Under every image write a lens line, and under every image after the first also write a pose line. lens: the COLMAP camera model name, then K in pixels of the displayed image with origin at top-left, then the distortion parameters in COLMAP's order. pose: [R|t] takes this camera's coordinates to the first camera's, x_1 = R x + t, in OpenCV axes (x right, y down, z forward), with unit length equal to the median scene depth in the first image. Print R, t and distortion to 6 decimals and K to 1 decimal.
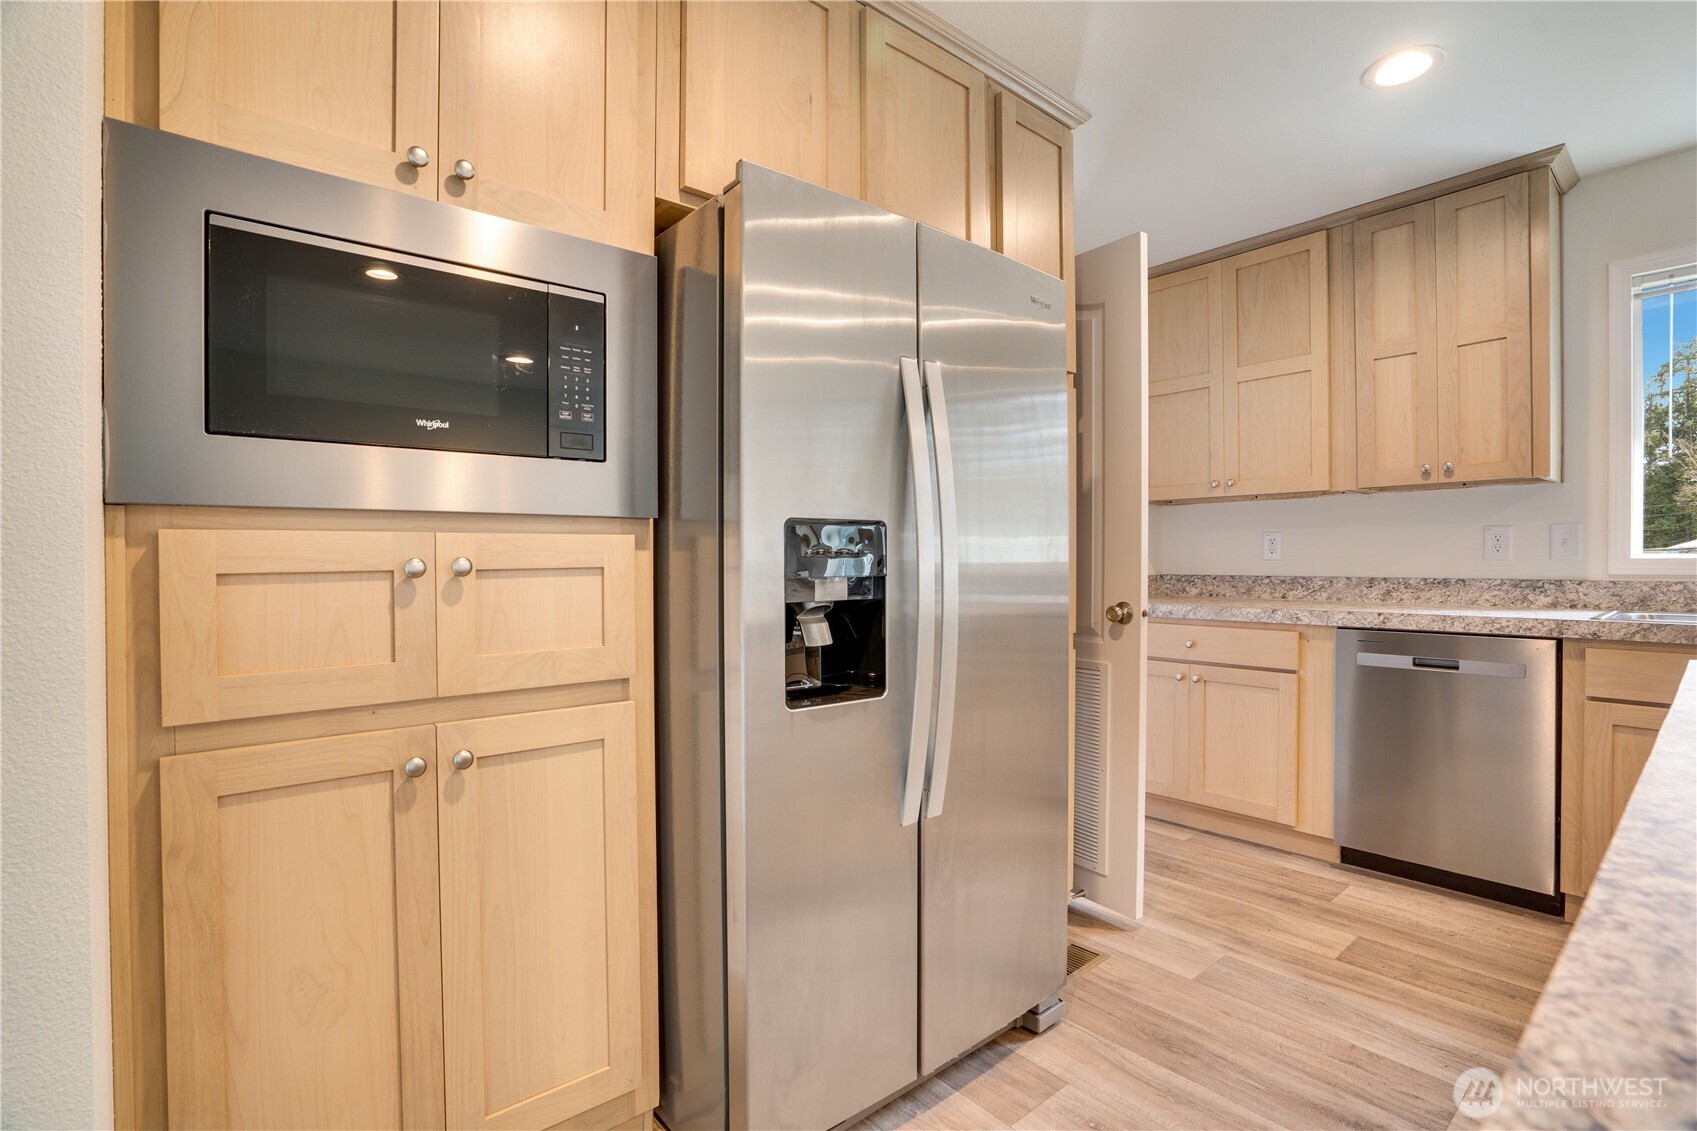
lens RADIAL K [[786.4, 0, 841.4], [0, 786.4, 563.5], [0, 0, 1]] dist [-0.052523, 0.020618]
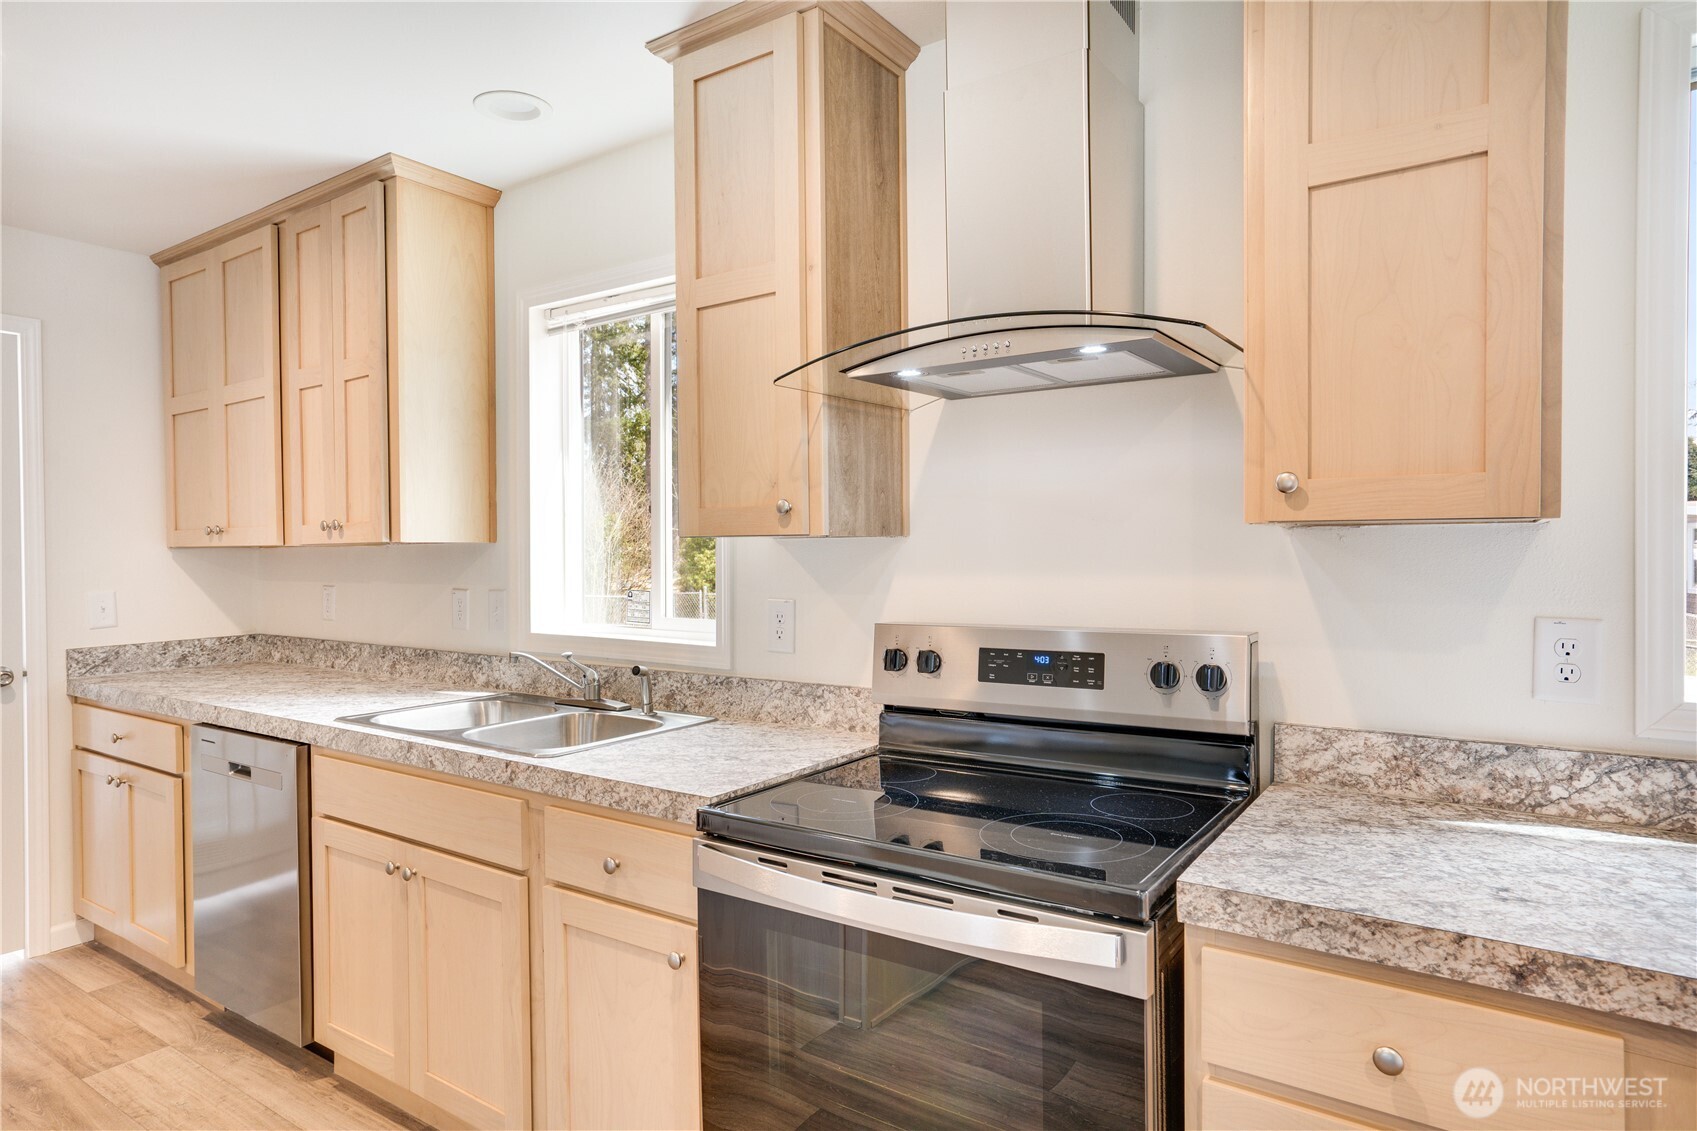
lens RADIAL K [[984.8, 0, 842.1], [0, 984.8, 559.2], [0, 0, 1]] dist [-0.036785, 0.031209]
pose [[0.963524, -0.006593, 0.267540, 1.159551], [0.005869, 0.999977, 0.003506, -0.099557], [-0.267557, -0.001808, 0.963540, -0.190501]]
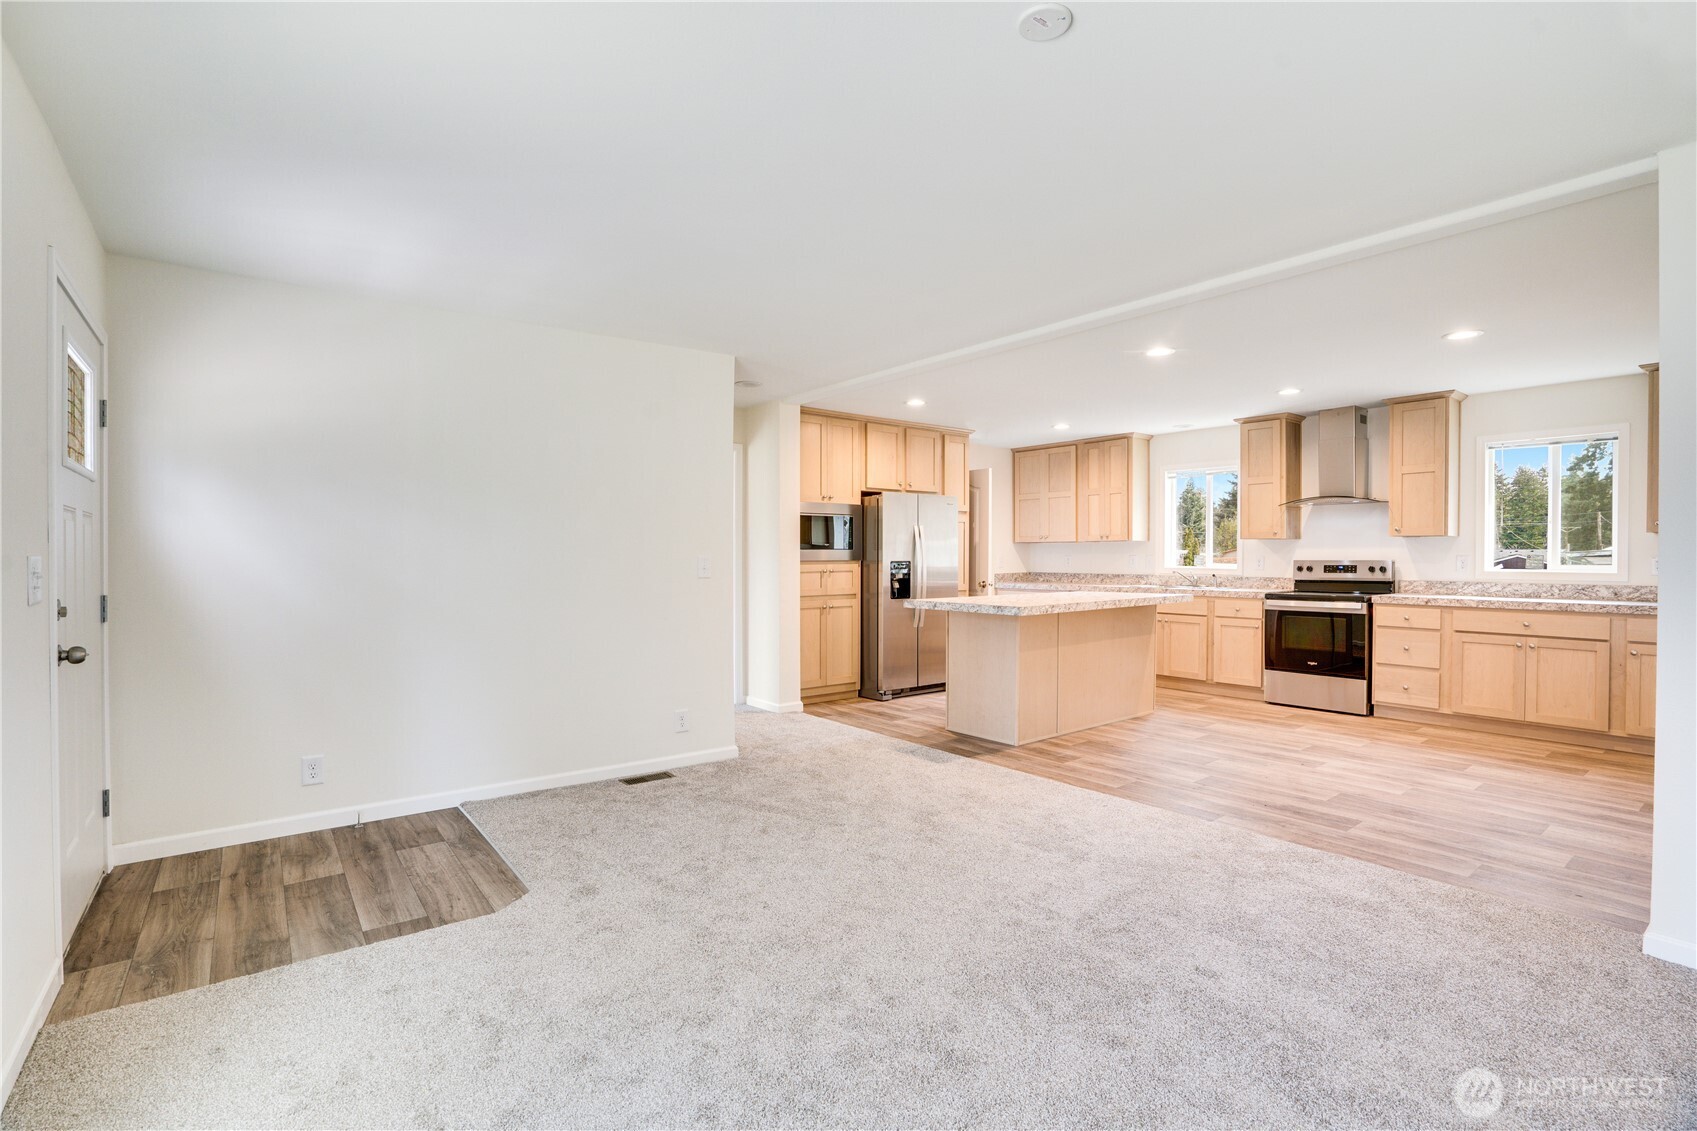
lens RADIAL K [[786.4, 0, 841.4], [0, 786.4, 563.5], [0, 0, 1]] dist [-0.052523, 0.020618]
pose [[0.999213, 0.004103, -0.039461, -0.102031], [-0.003881, 0.999976, 0.005696, -0.037992], [0.039483, -0.005538, 0.999205, -2.220963]]
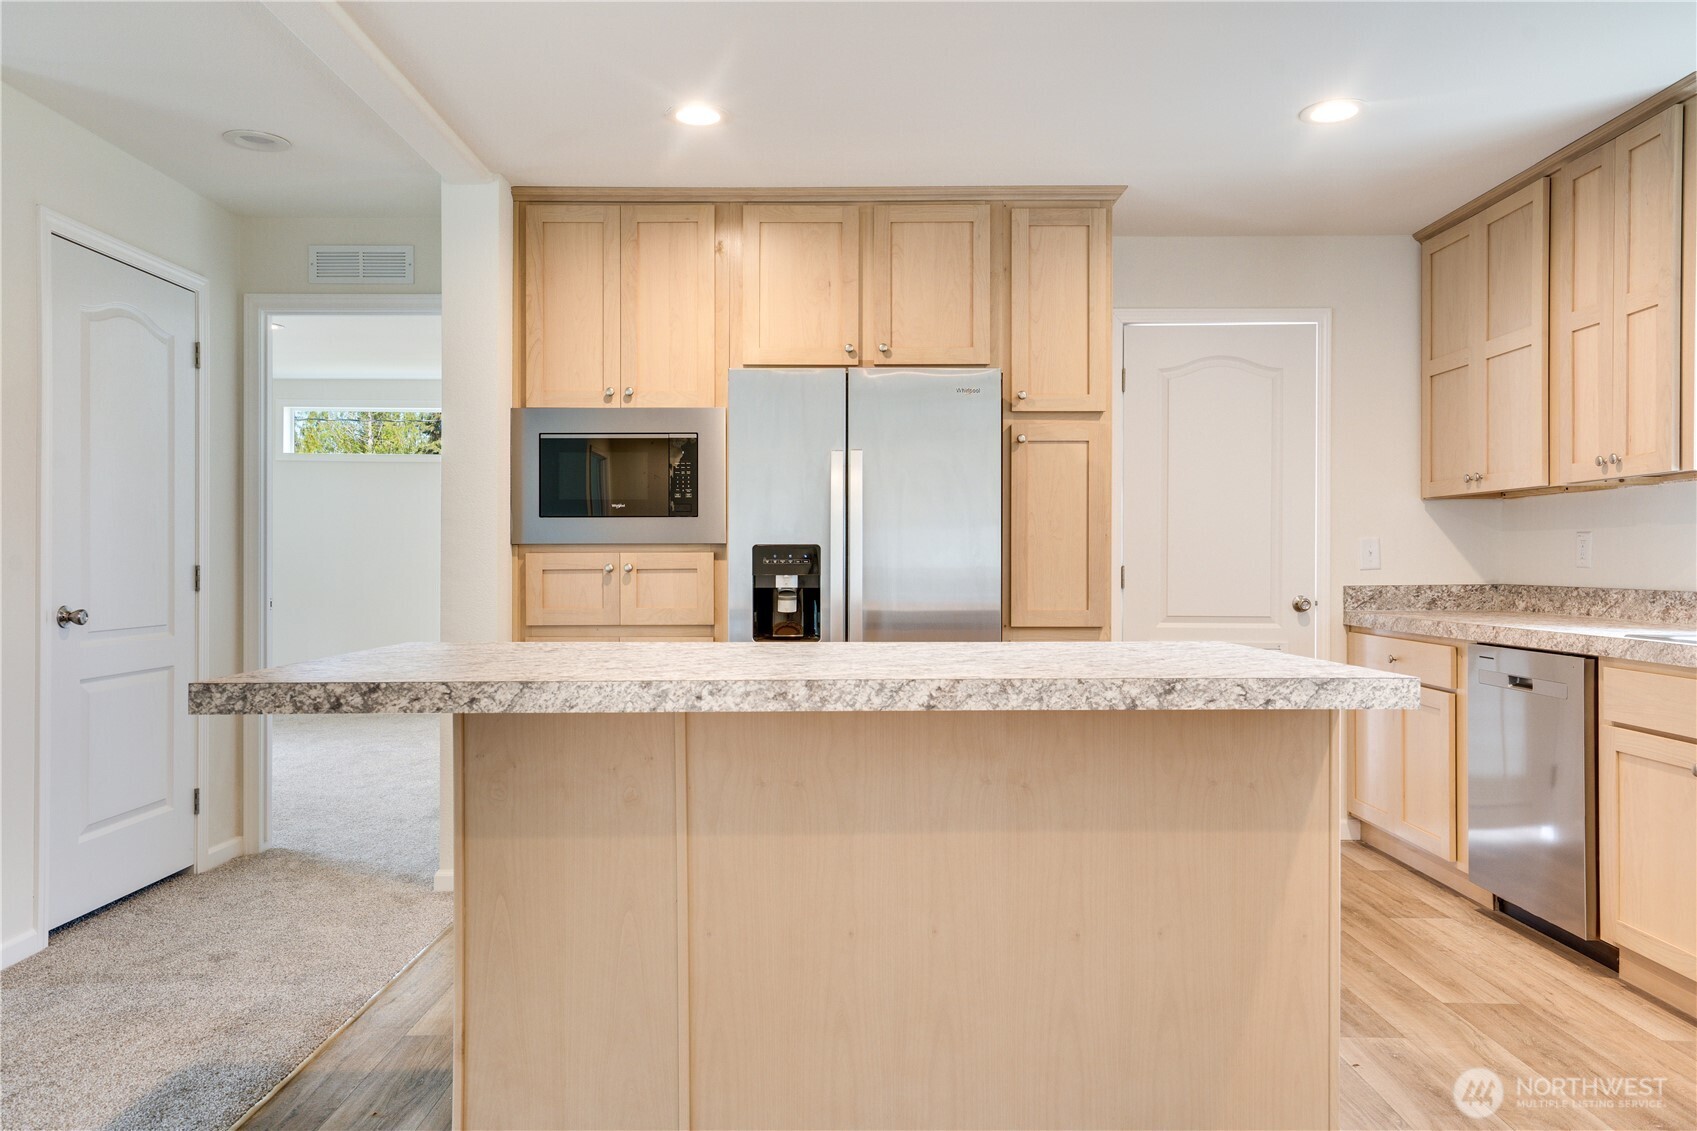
lens RADIAL K [[1200.5, 0, 841.2], [0, 1200.5, 562.4], [0, 0, 1]] dist [0.003210, 0.041786]
pose [[0.764494, 0.004507, -0.644615, 1.120371], [-0.005452, 0.999985, 0.000526, -0.008631], [0.644608, 0.003113, 0.764507, -0.639453]]
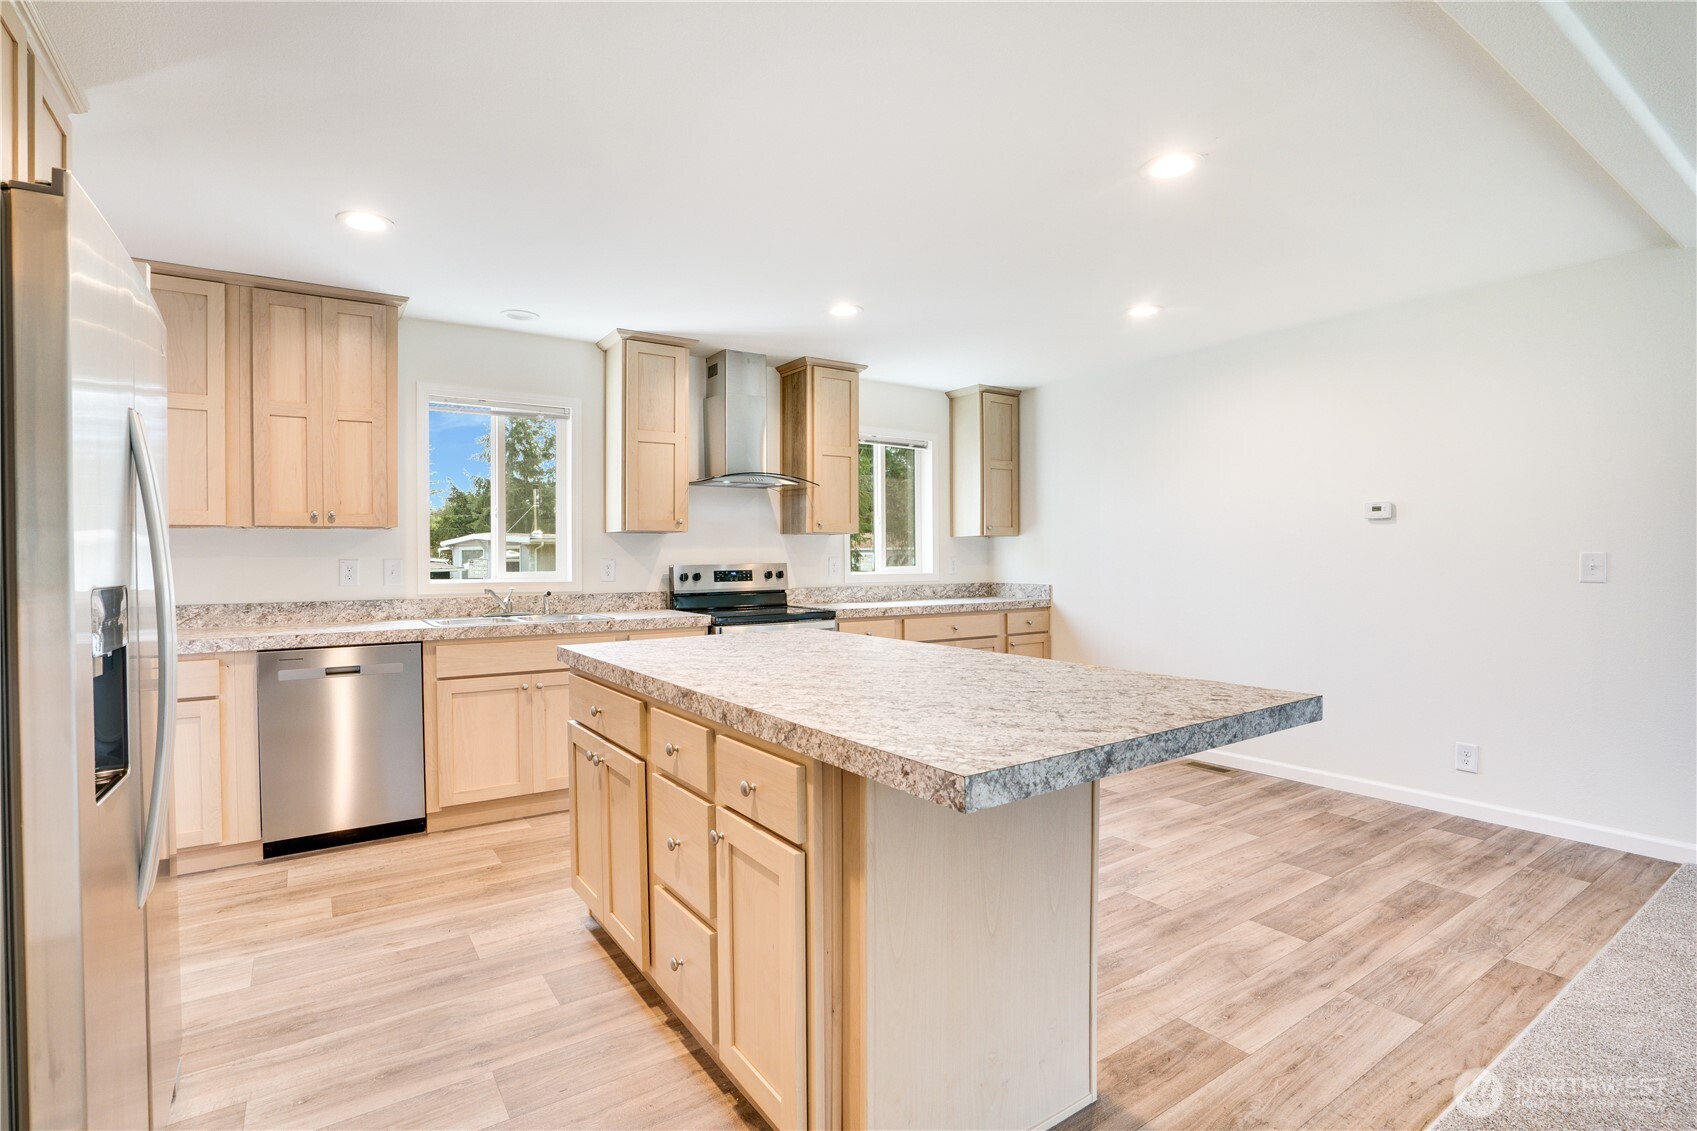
lens RADIAL K [[811.9, 0, 831.8], [0, 811.9, 566.7], [0, 0, 1]] dist [-0.057426, 0.023546]
pose [[0.109115, -0.005685, 0.994013, -0.470825], [0.011569, 0.999923, 0.004449, -0.040540], [-0.993962, 0.011014, 0.109173, 0.046525]]
